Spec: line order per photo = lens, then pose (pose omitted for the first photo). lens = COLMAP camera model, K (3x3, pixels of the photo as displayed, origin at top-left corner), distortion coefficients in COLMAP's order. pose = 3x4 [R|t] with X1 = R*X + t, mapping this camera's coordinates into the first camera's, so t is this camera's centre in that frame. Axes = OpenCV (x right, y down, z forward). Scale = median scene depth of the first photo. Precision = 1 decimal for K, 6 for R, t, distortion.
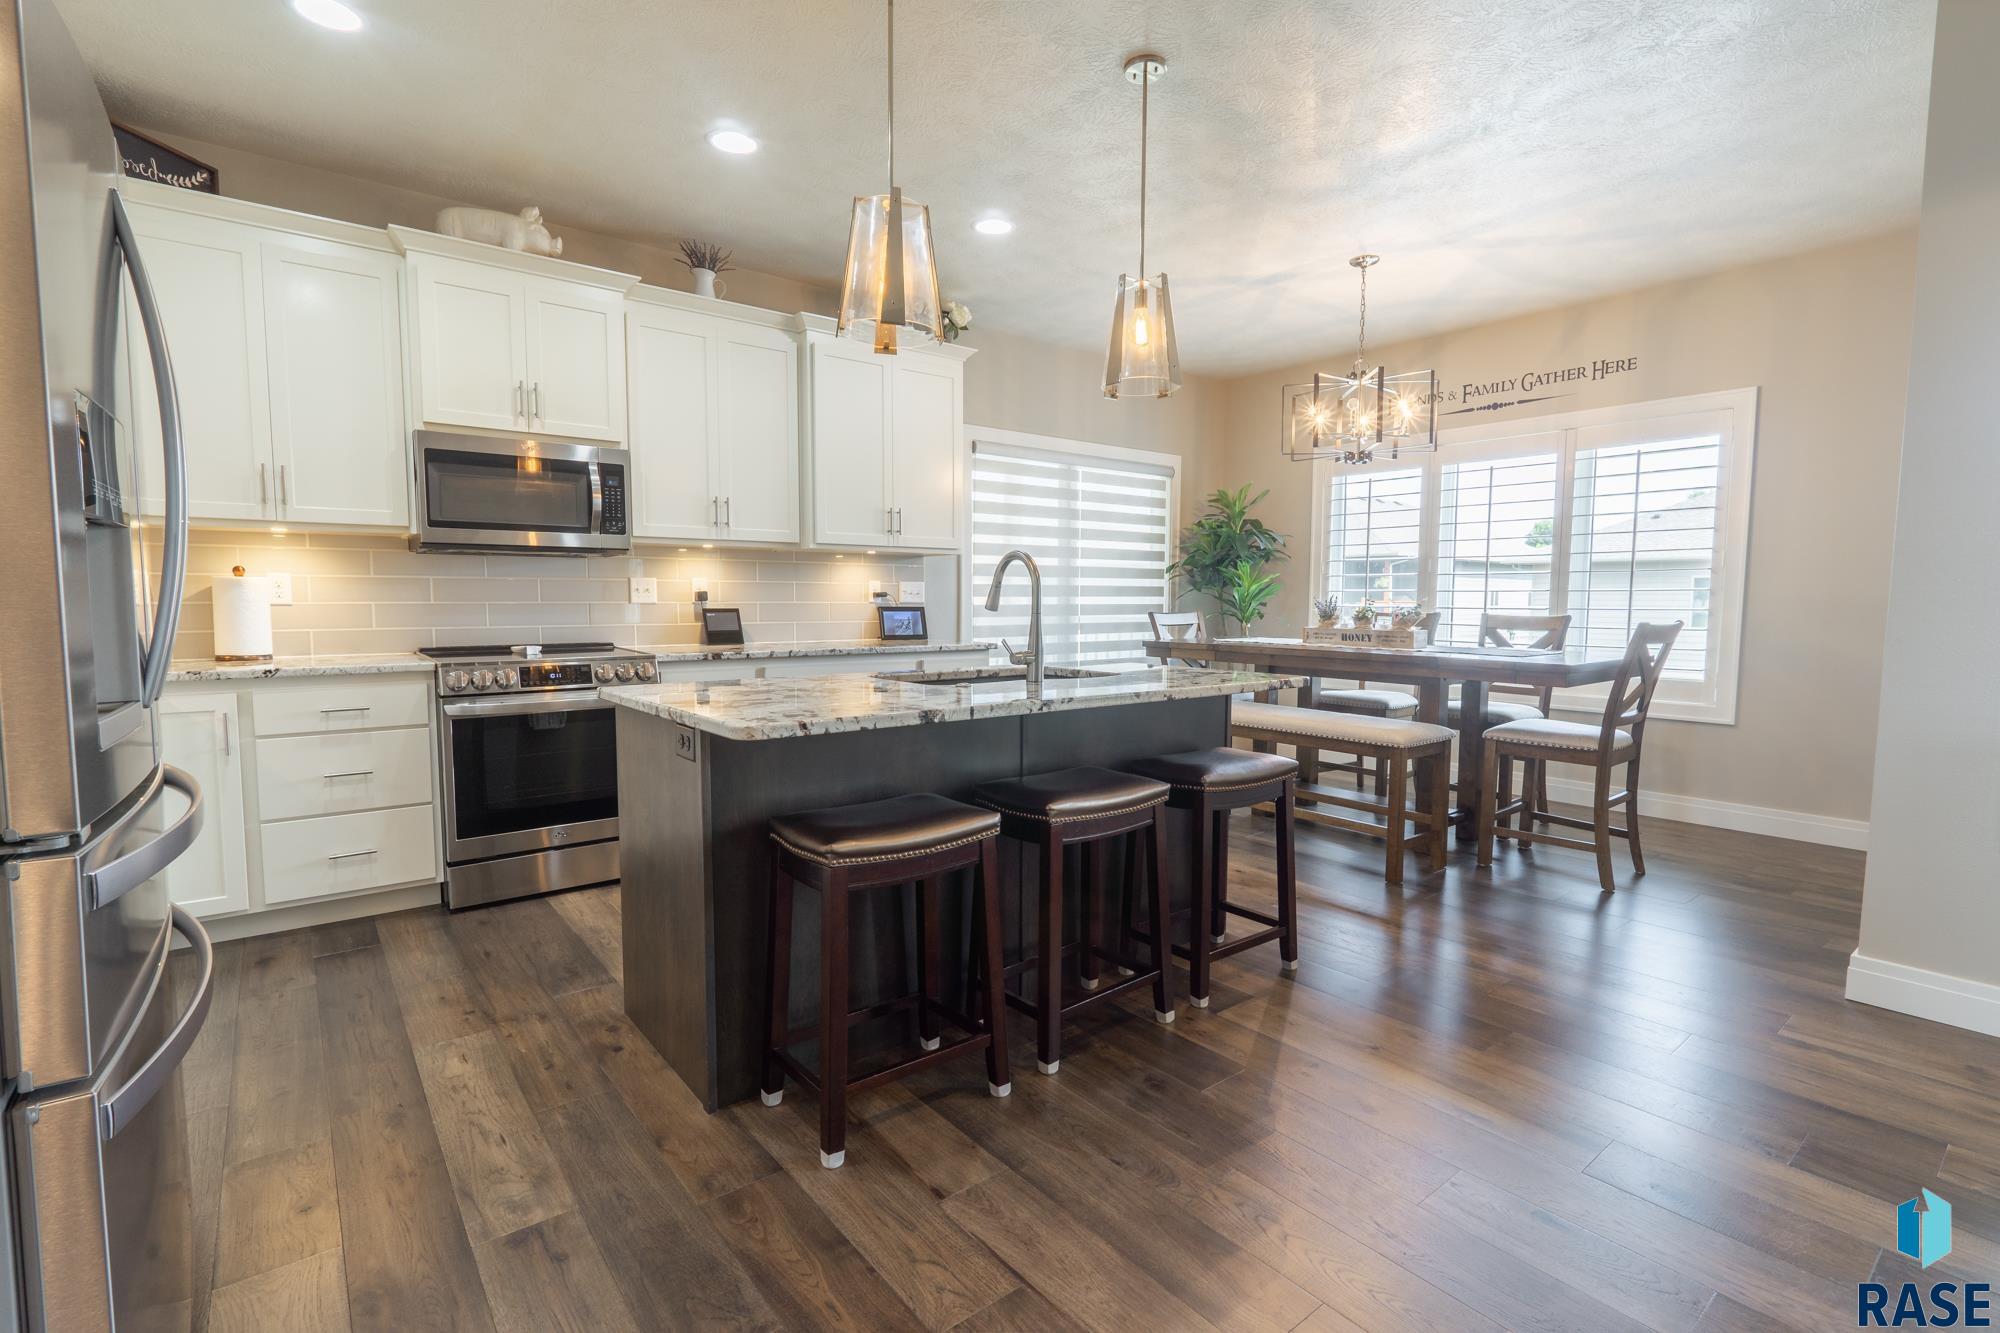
lens RADIAL K [[913.5, 0, 998.4], [0, 913.5, 666.6], [0, 0, 1]] dist [-0.003540, -0.001785]
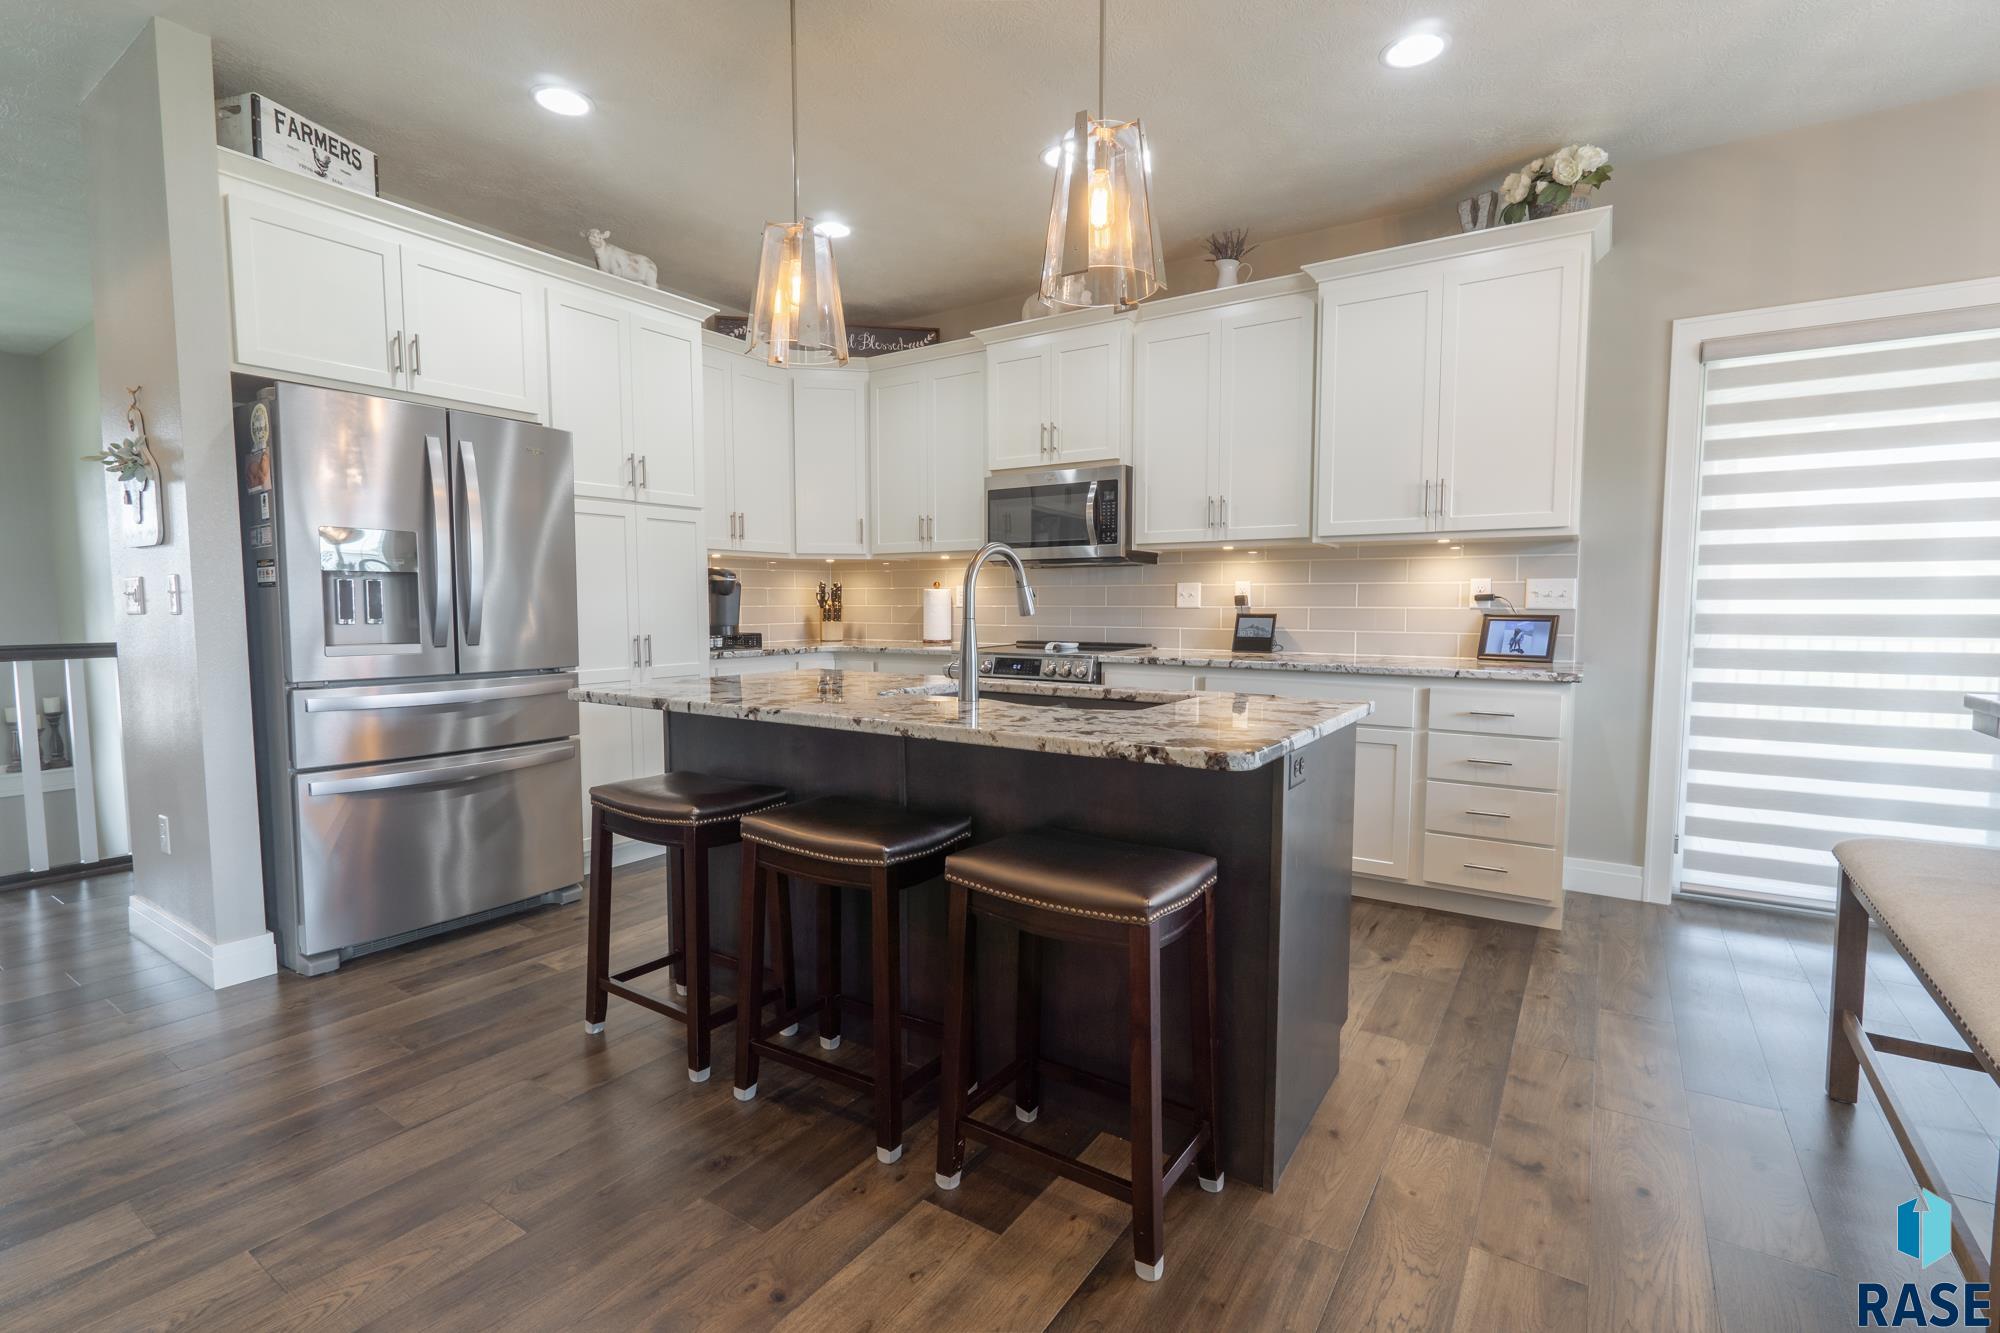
lens RADIAL K [[913.5, 0, 997.3], [0, 913.5, 665.6], [0, 0, 1]] dist [-0.003540, -0.001785]
pose [[0.308574, 0.063040, -0.949109, 0.556877], [-0.071374, 0.996523, 0.042984, -0.035461], [0.948519, 0.054478, 0.312000, 0.512428]]
